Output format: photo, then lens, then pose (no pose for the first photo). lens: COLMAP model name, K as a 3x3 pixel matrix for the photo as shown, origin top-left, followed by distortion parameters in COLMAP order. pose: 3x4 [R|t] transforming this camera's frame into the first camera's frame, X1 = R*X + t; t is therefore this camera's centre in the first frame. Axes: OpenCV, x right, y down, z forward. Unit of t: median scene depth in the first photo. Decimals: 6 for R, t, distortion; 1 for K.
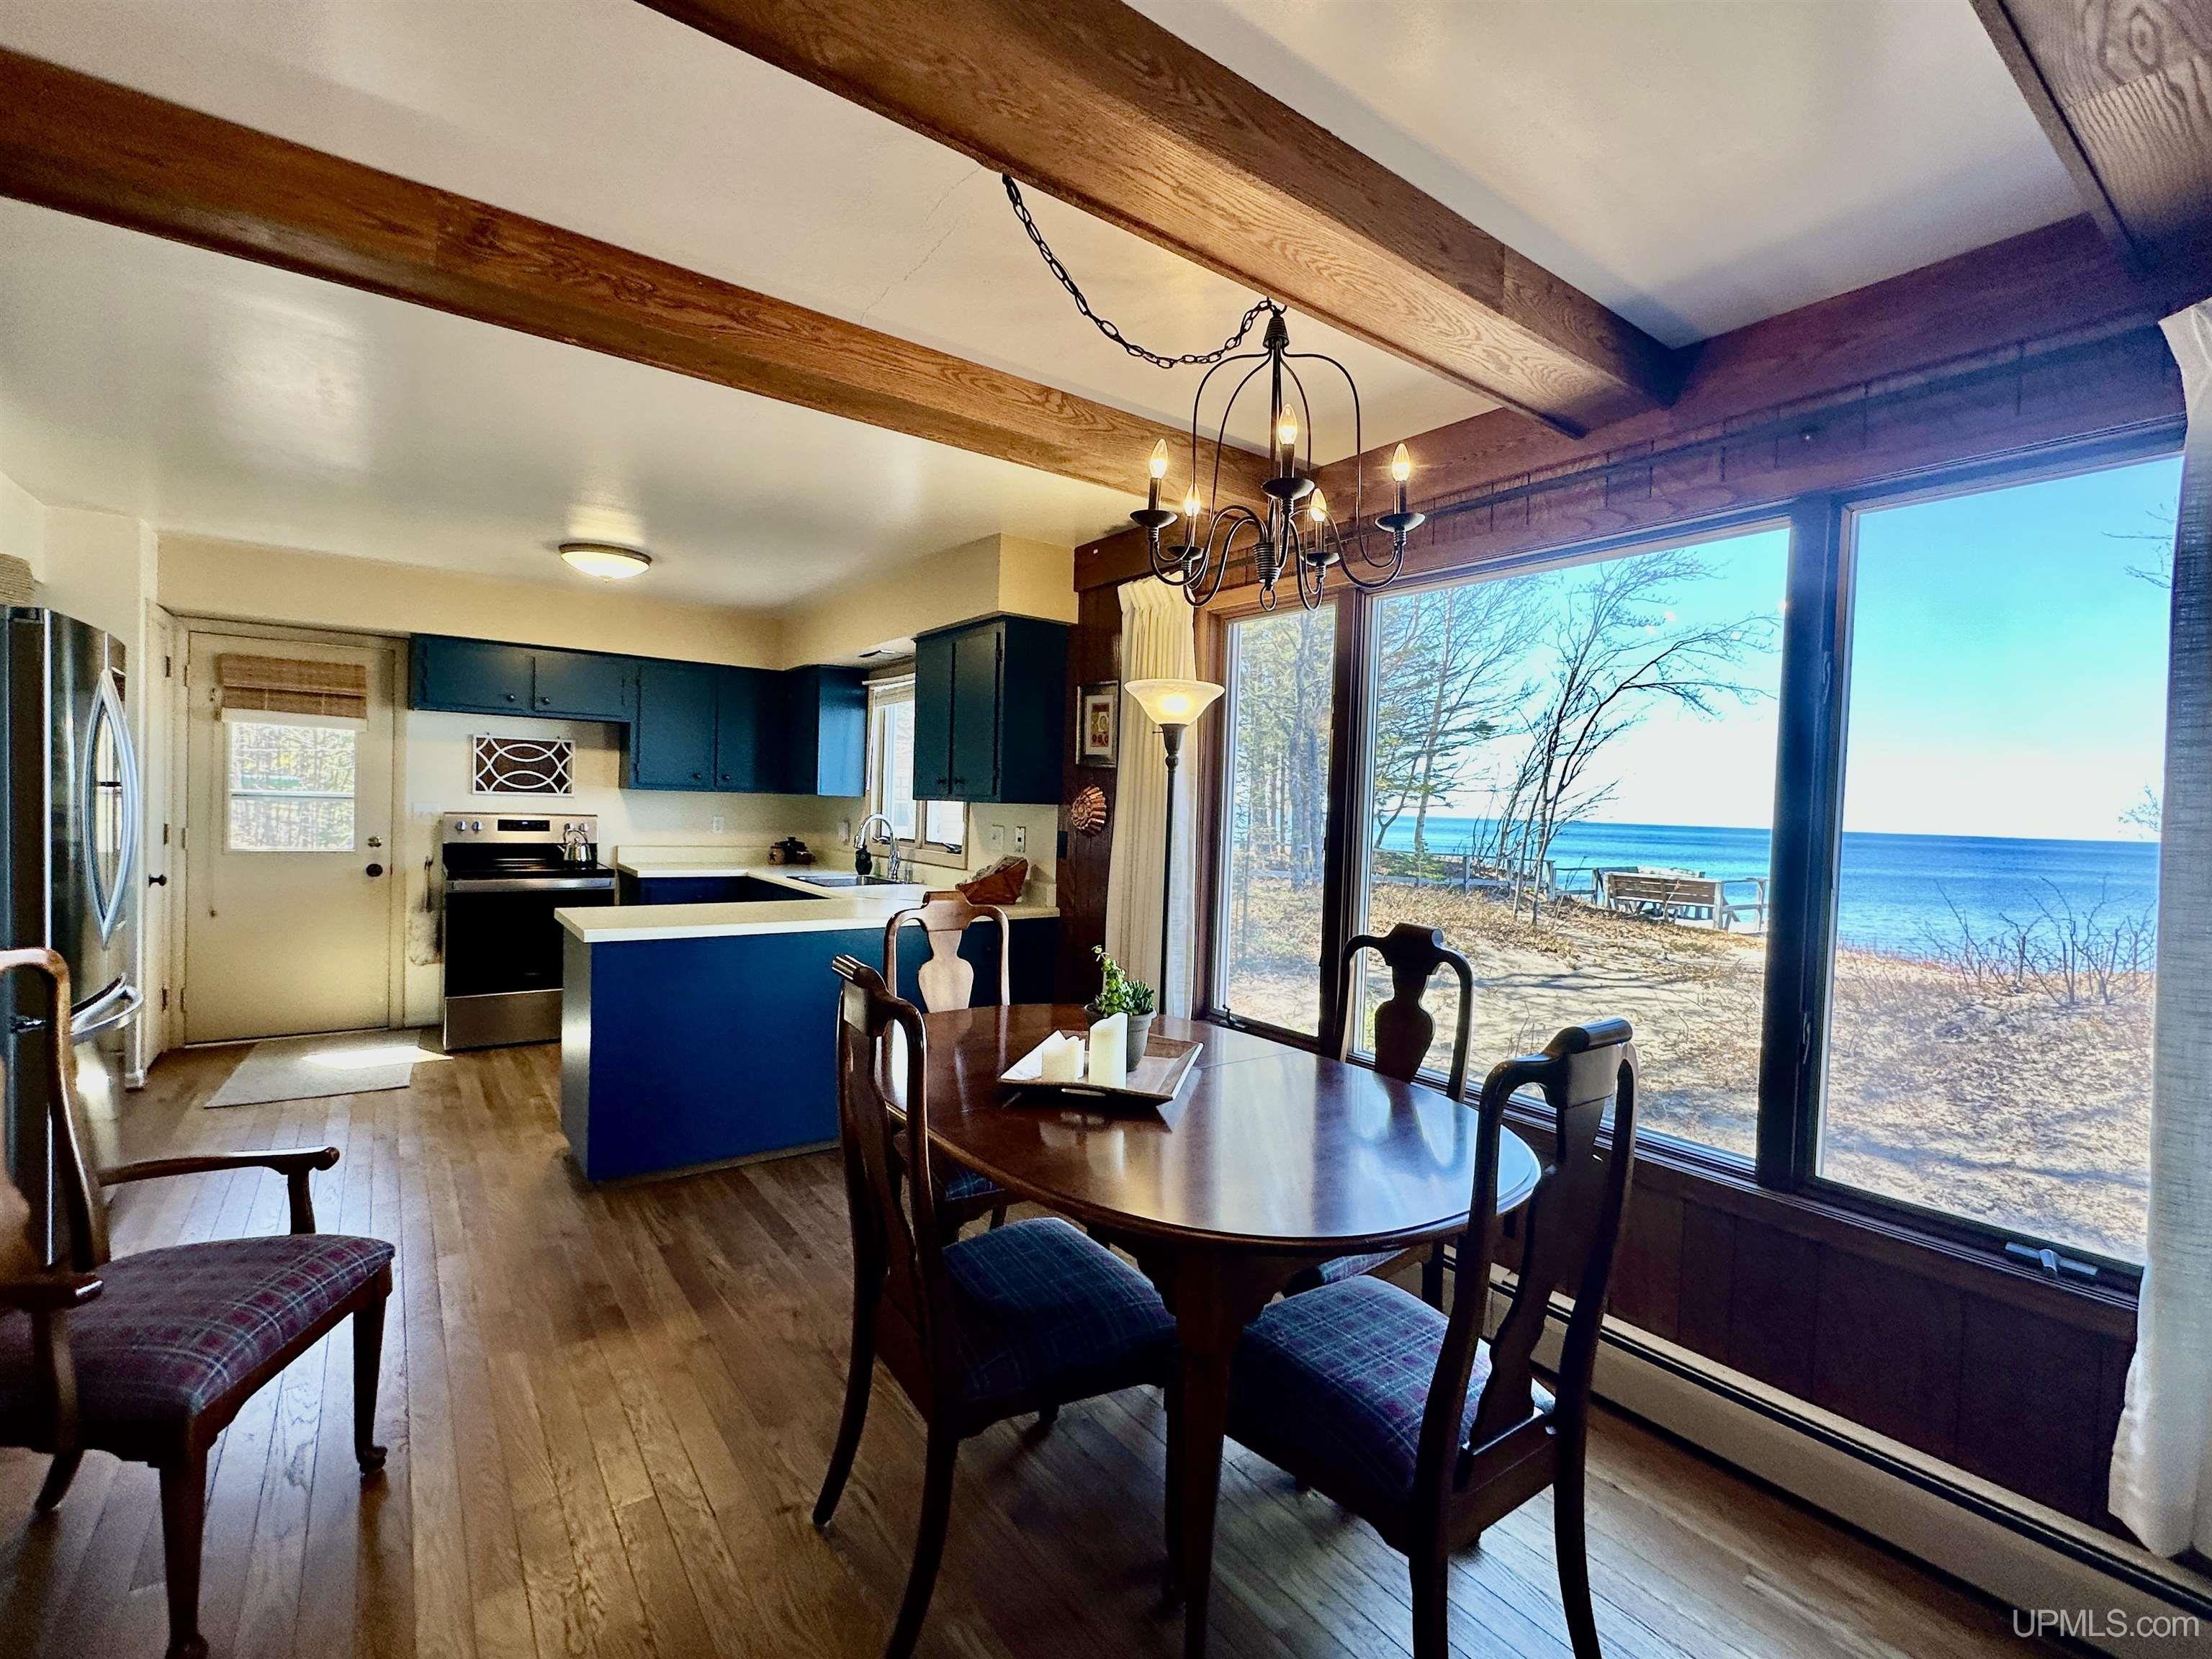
lens RADIAL K [[987.2, 0, 1106.6], [0, 987.2, 833.9], [0, 0, 1]] dist [-0.002417, -0.000571]
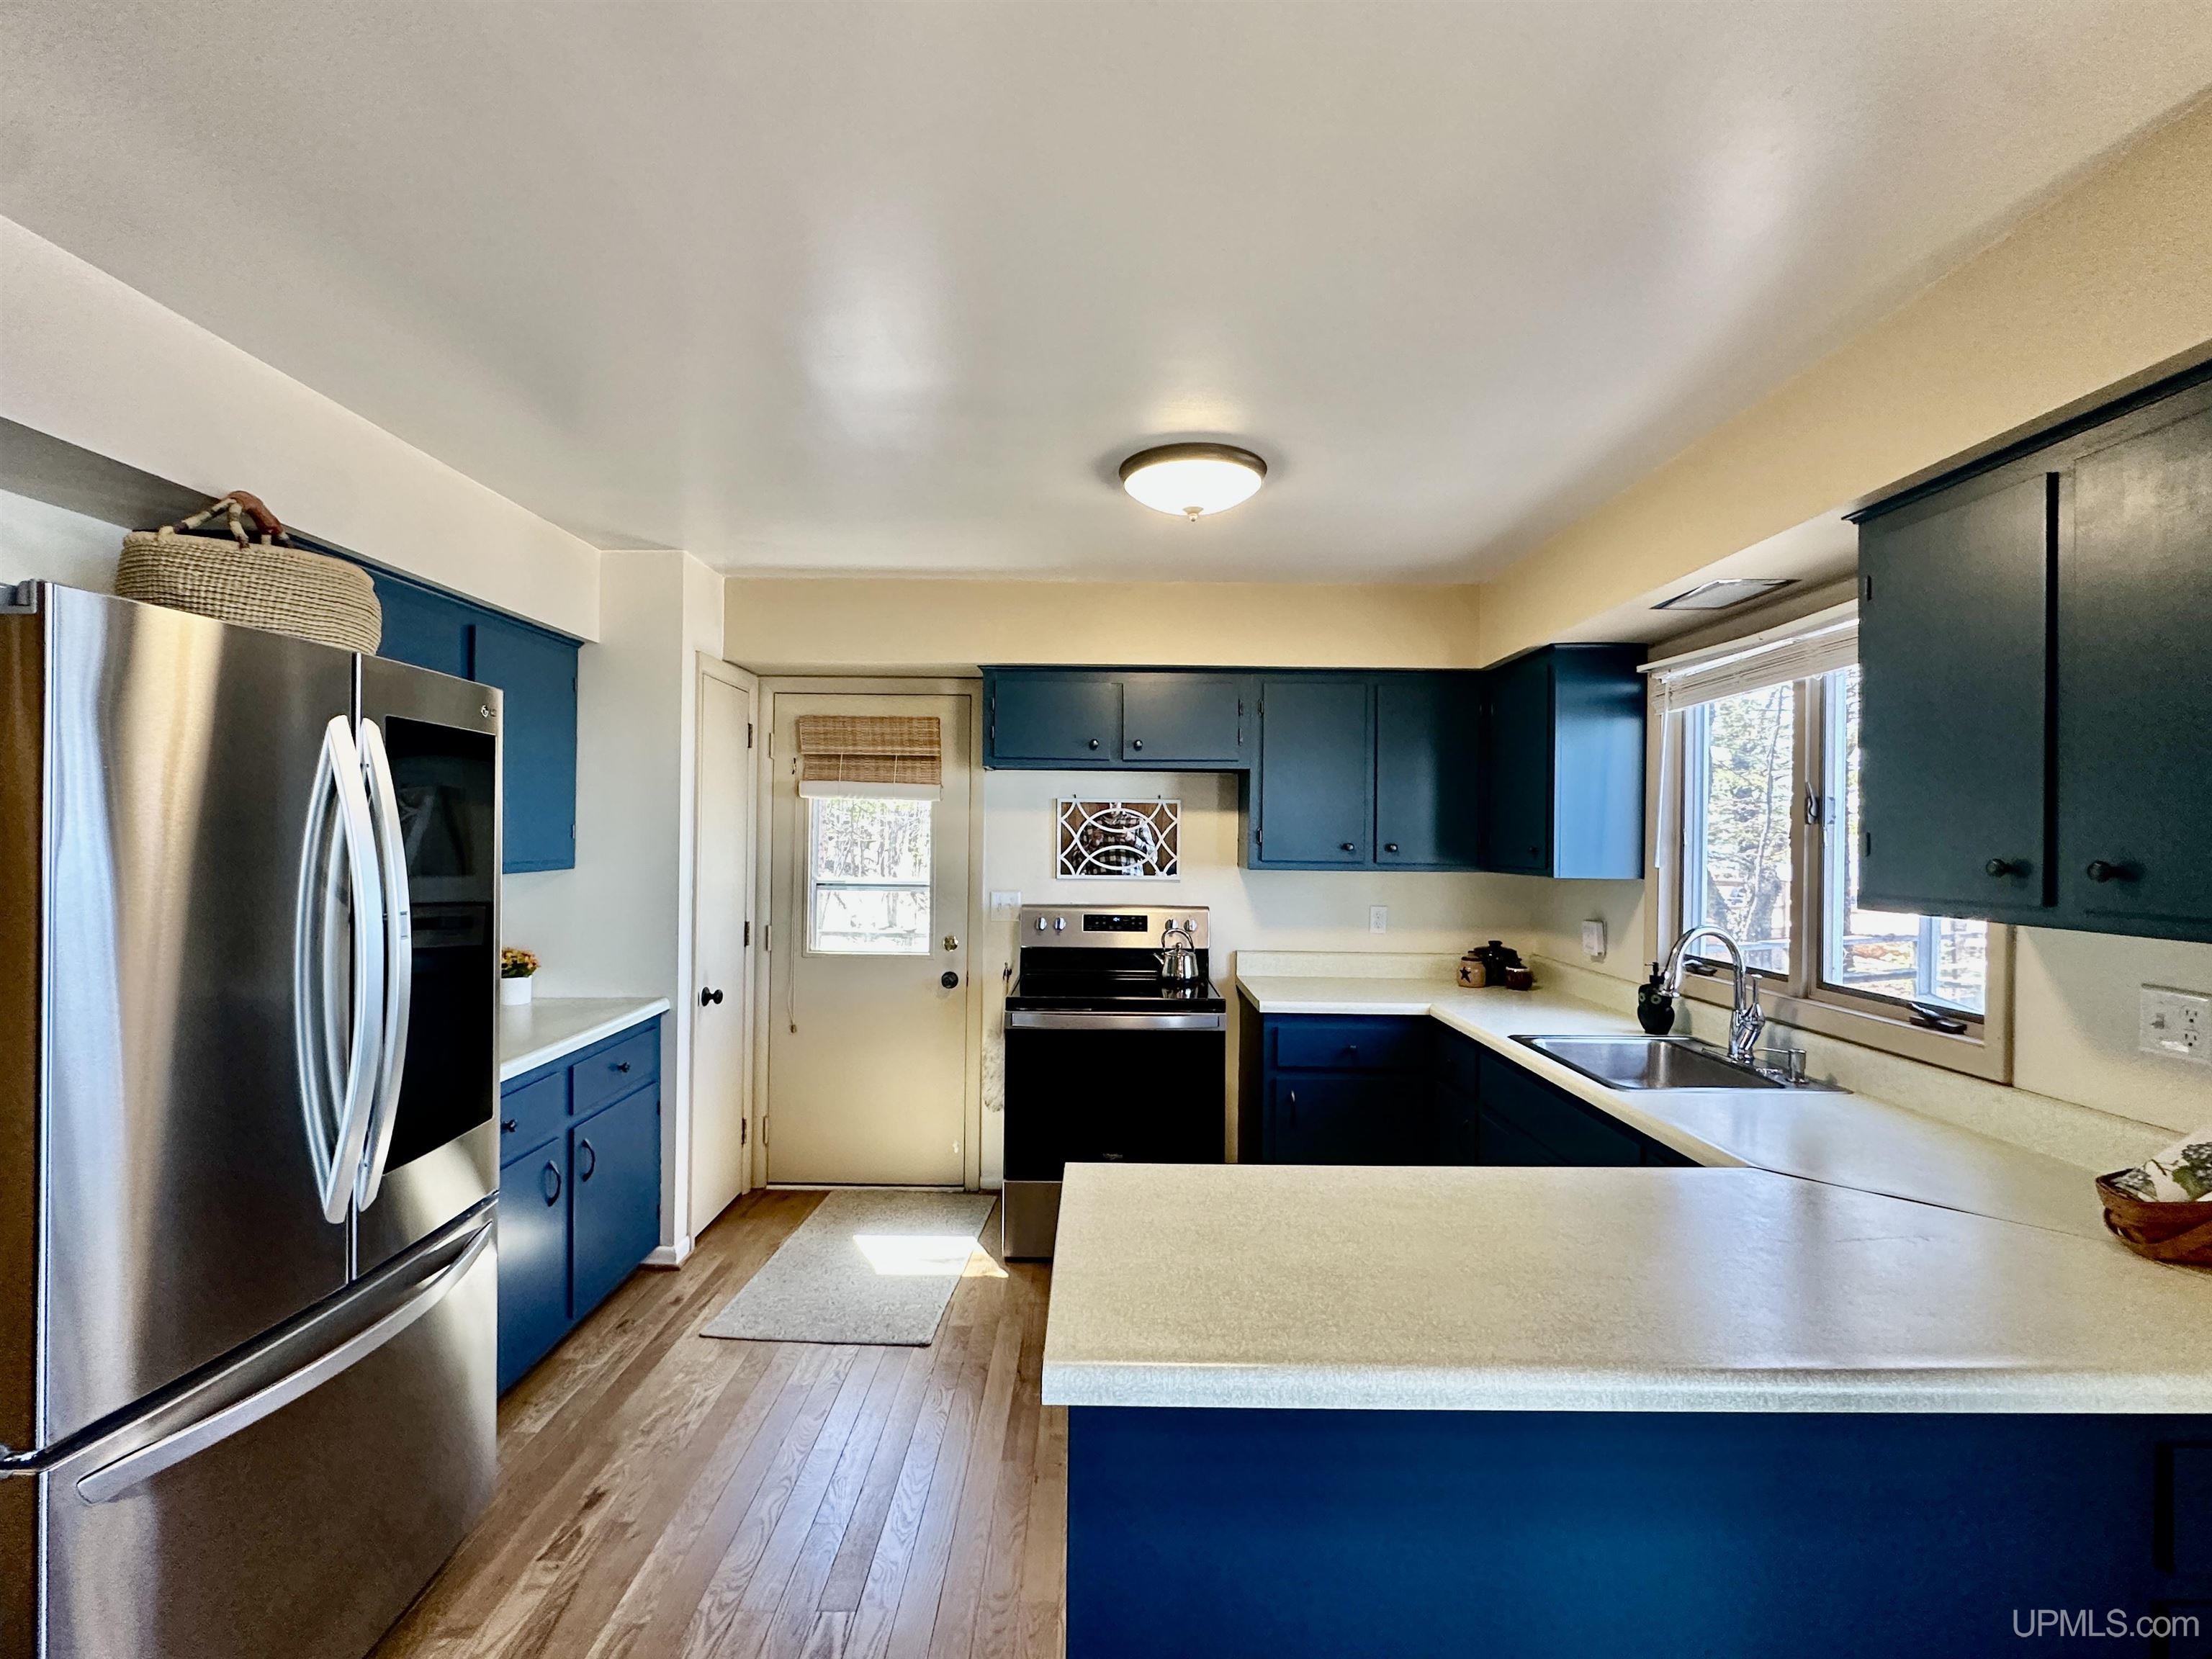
lens RADIAL K [[987.2, 0, 1100.5], [0, 987.2, 833.8], [0, 0, 1]] dist [-0.002417, -0.000571]
pose [[0.806065, -0.025207, -0.591290, -0.184214], [-0.002198, 0.998958, -0.045582, -0.041572], [0.591823, 0.038042, 0.805170, 0.434130]]
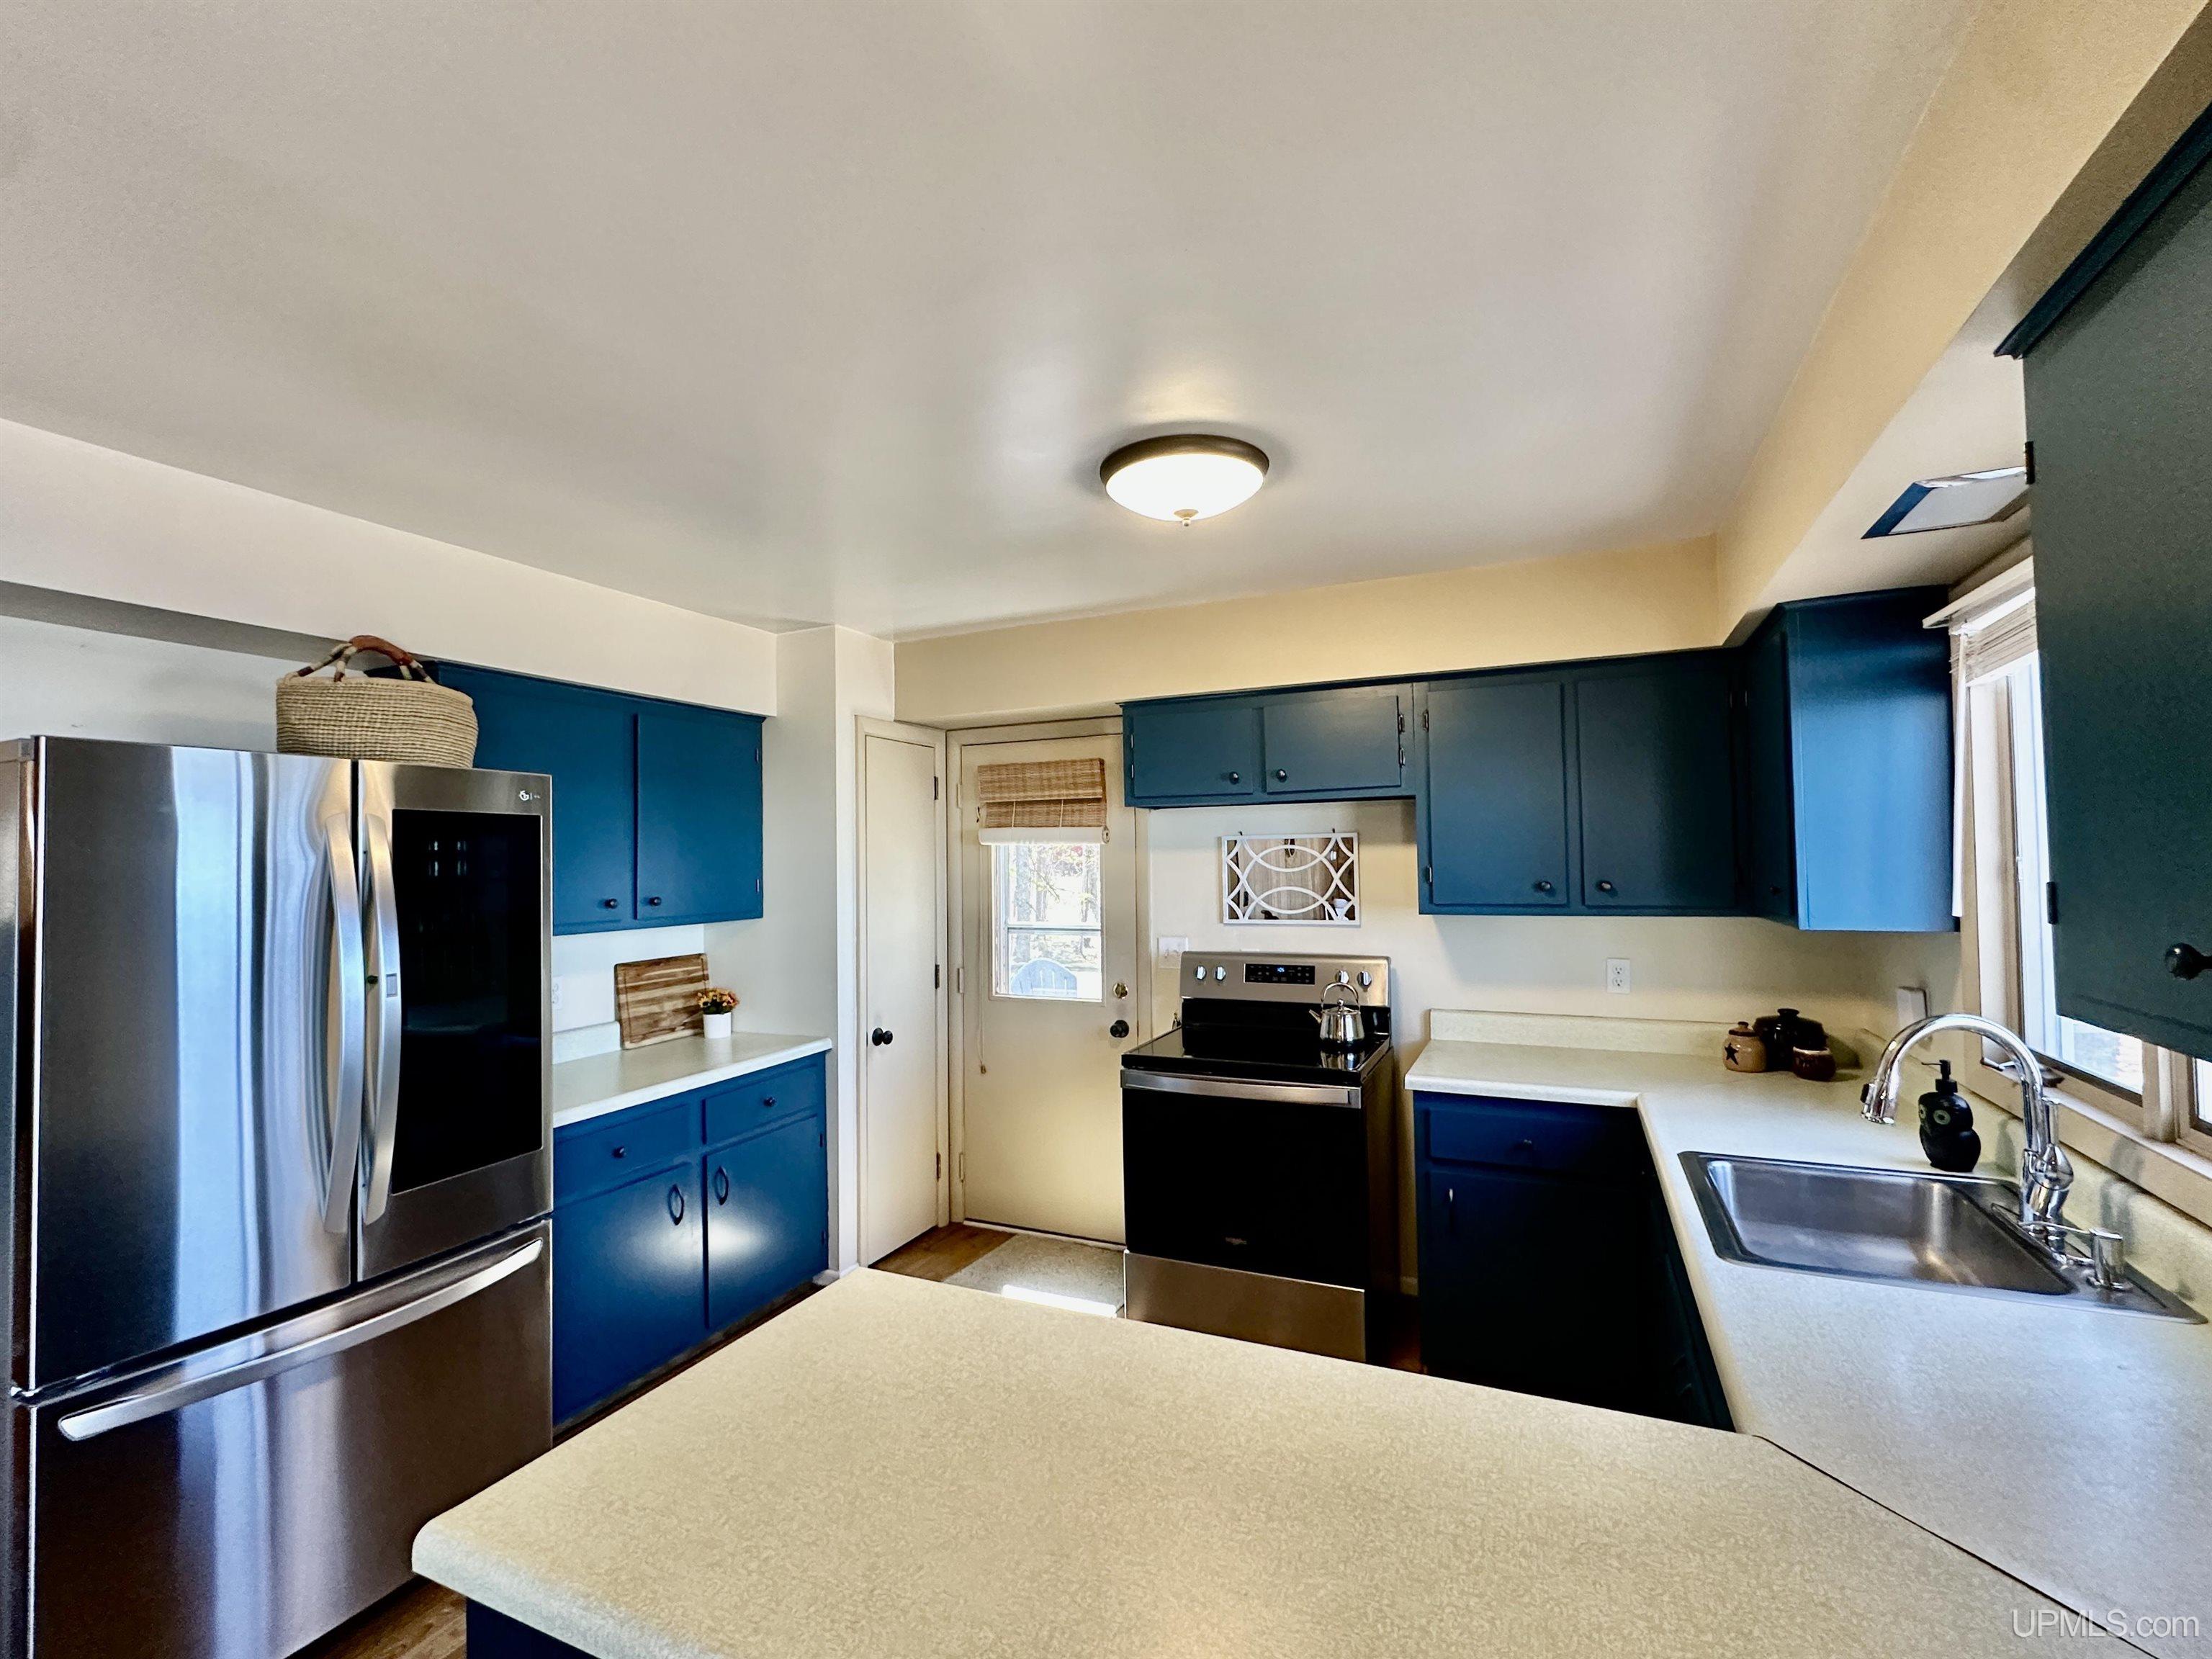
lens RADIAL K [[987.2, 0, 1107.0], [0, 987.2, 835.4], [0, 0, 1]] dist [-0.002417, -0.000571]
pose [[0.485530, -0.063870, -0.871884, -0.088163], [0.005885, 0.997544, -0.069798, -0.055508], [0.874200, 0.028758, 0.484713, 0.612512]]
